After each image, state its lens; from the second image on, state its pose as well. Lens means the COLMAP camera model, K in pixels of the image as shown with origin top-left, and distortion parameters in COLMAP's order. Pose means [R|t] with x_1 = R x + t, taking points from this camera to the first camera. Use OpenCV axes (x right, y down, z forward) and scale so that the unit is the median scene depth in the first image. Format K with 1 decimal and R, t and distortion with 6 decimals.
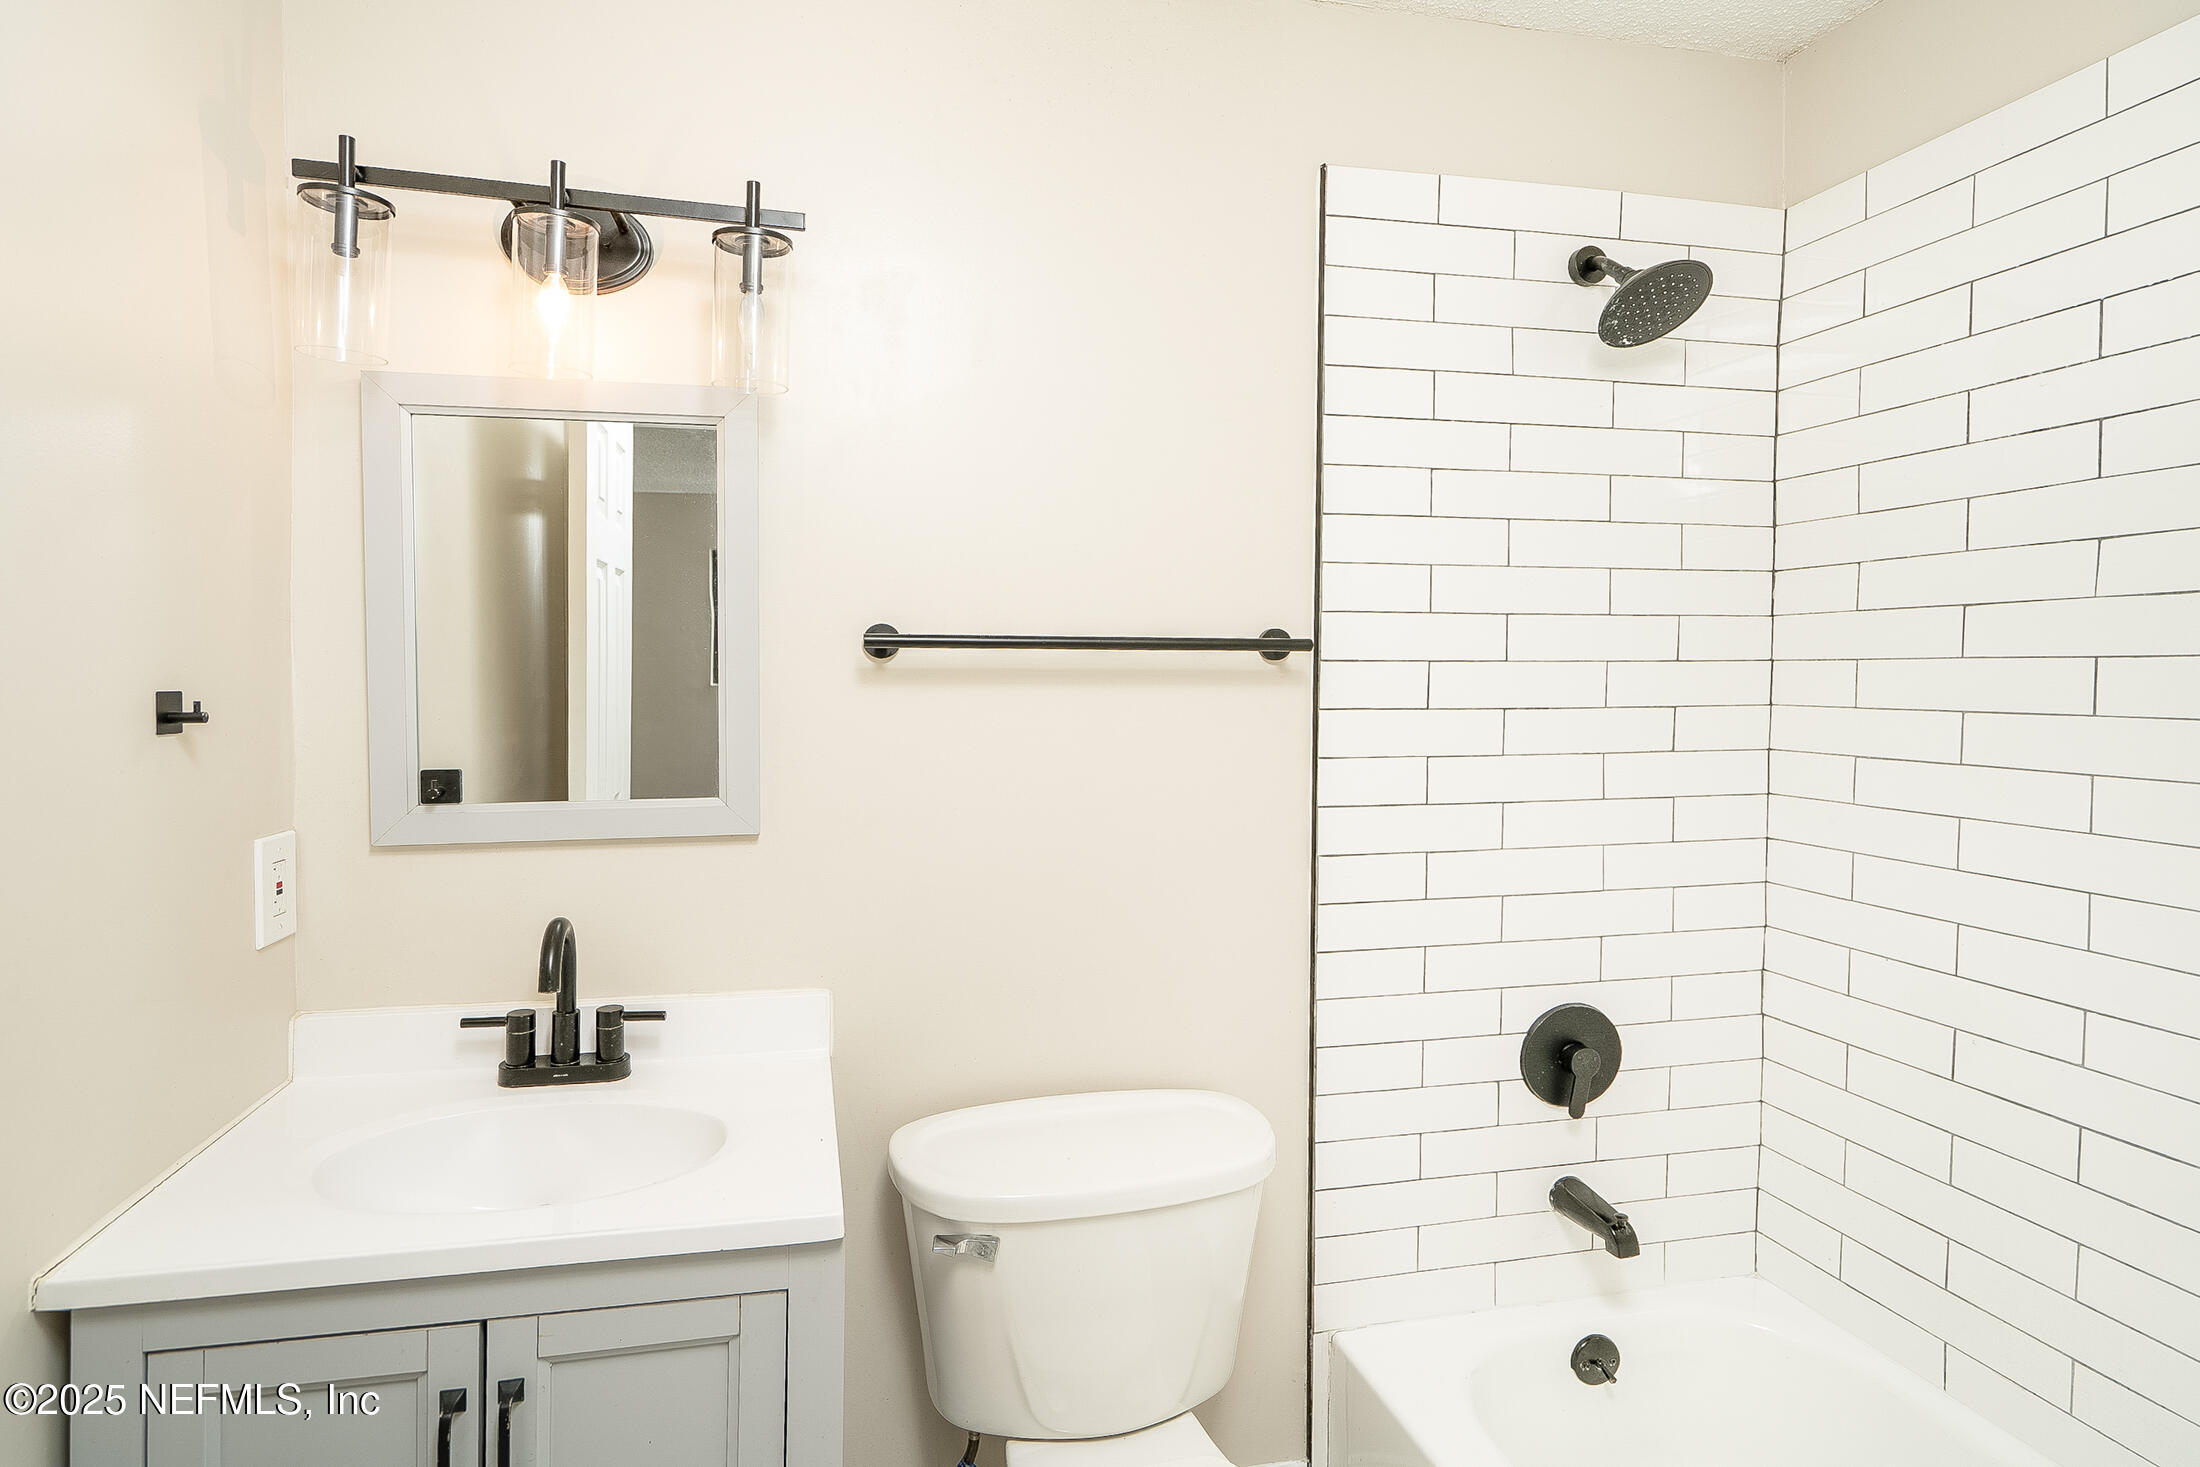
lens RADIAL K [[1297.9, 0, 1100.0], [0, 1297.9, 733.5], [0, 0, 1]] dist [-0.000989, -0.000369]
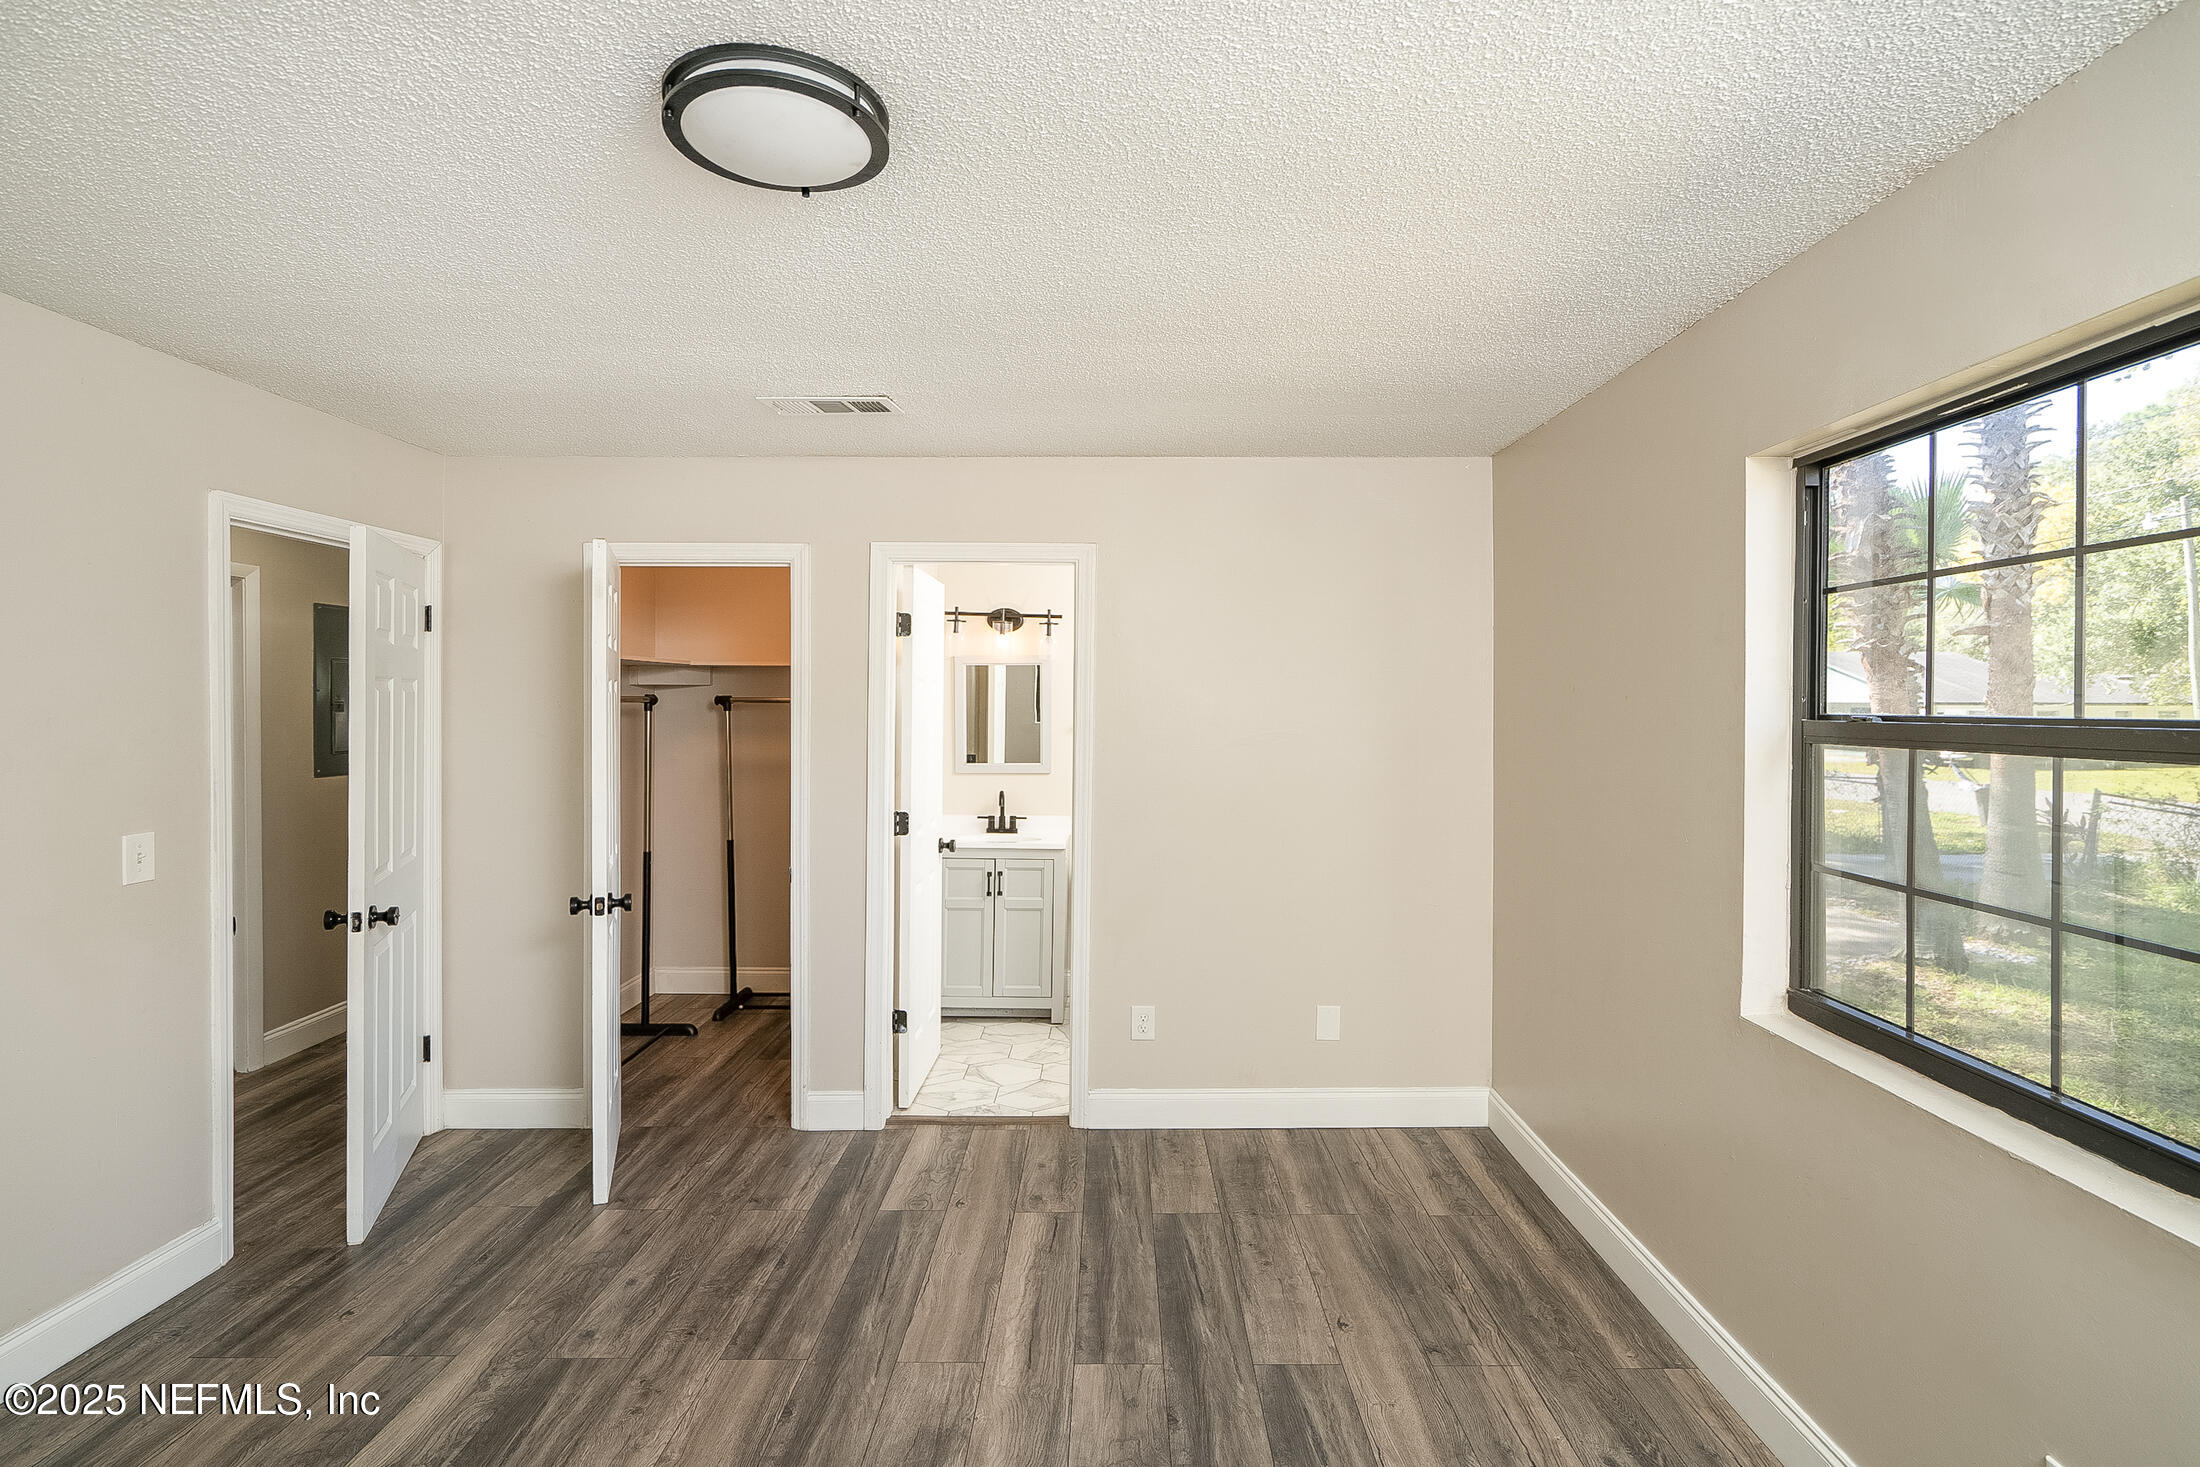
lens RADIAL K [[1297.9, 0, 1100.0], [0, 1297.9, 733.5], [0, 0, 1]] dist [-0.000989, -0.000369]
pose [[0.971370, -0.004627, -0.237527, 0.795154], [-0.000873, 0.999734, -0.023048, 0.060459], [0.237570, 0.022596, 0.971108, -2.707324]]
